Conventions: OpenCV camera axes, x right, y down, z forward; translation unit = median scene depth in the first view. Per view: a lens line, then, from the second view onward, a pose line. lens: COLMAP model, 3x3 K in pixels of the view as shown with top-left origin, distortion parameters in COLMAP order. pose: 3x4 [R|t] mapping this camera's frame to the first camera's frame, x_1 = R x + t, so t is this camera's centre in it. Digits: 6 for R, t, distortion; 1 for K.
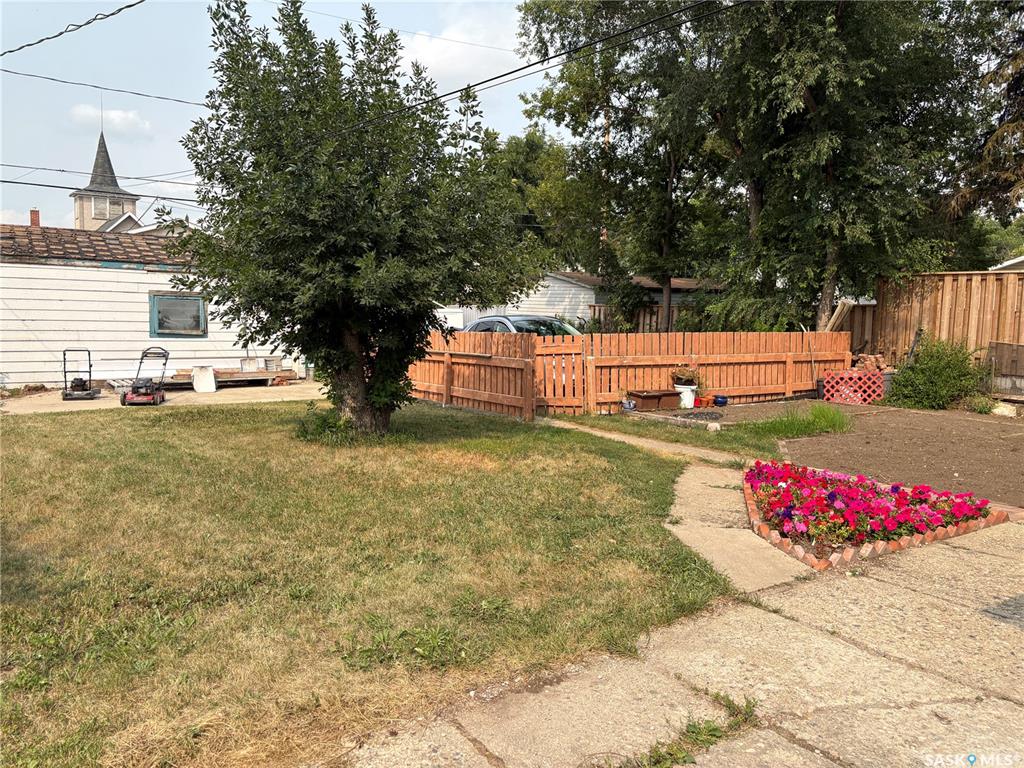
lens RADIAL K [[772.2, 0, 511.8], [0, 772.2, 380.3], [0, 0, 1]] dist [0.060197, -0.063000]
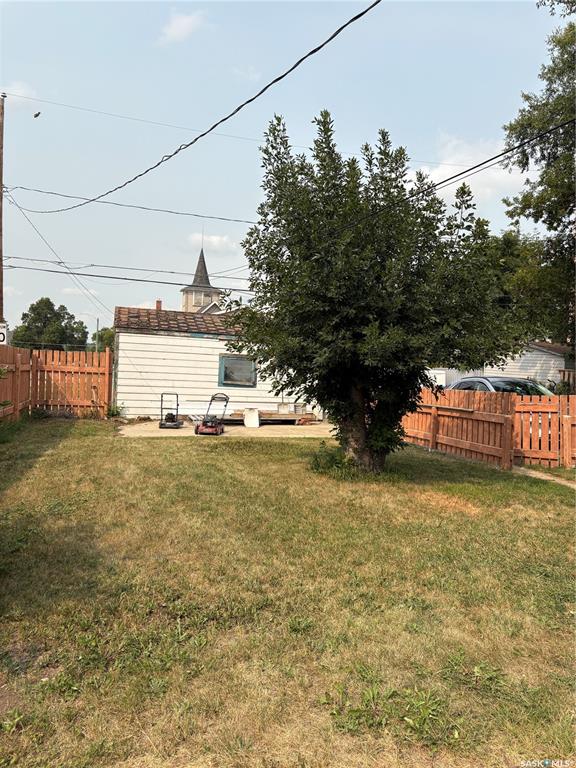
lens RADIAL K [[579.1, 0, 291.8], [0, 579.1, 382.9], [0, 0, 1]] dist [0.060197, -0.063000]
pose [[0.948989, 0.029932, -0.313884, -0.016255], [-0.051670, 0.996789, -0.061165, -0.007265], [0.311046, 0.074264, 0.947489, 0.091944]]
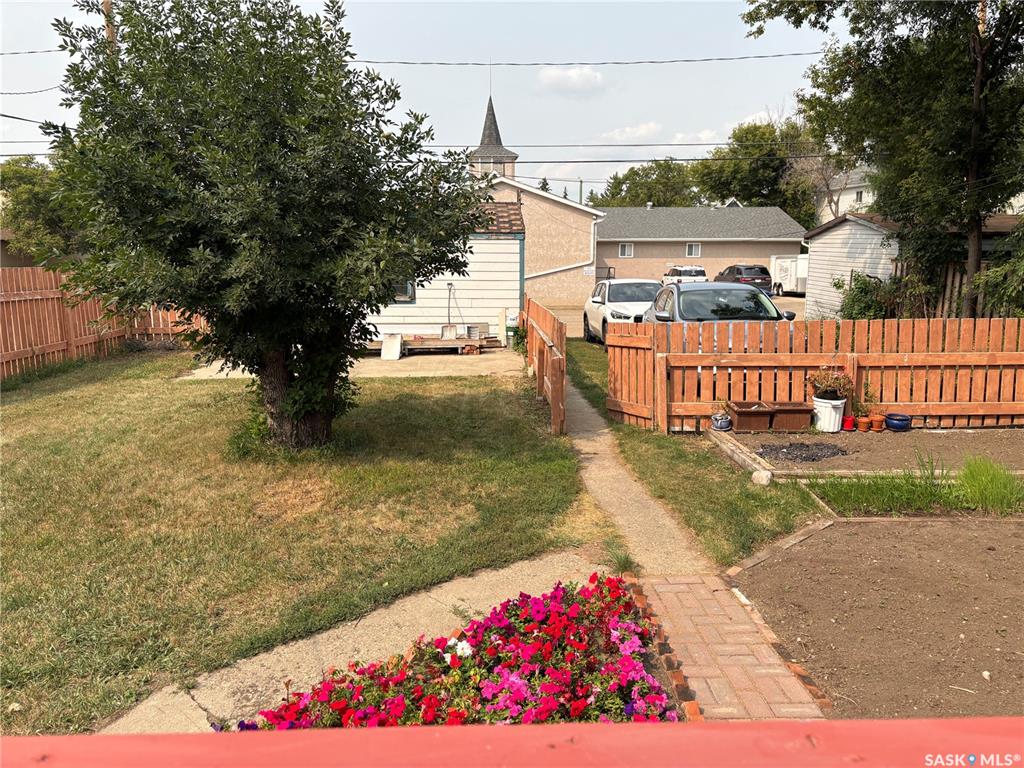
lens RADIAL K [[772.2, 0, 513.7], [0, 772.2, 389.0], [0, 0, 1]] dist [0.060197, -0.063000]
pose [[0.856881, 0.072353, -0.510411, 0.517804], [-0.028039, 0.995177, 0.093999, -0.089645], [0.514751, -0.066234, 0.854778, 0.413711]]
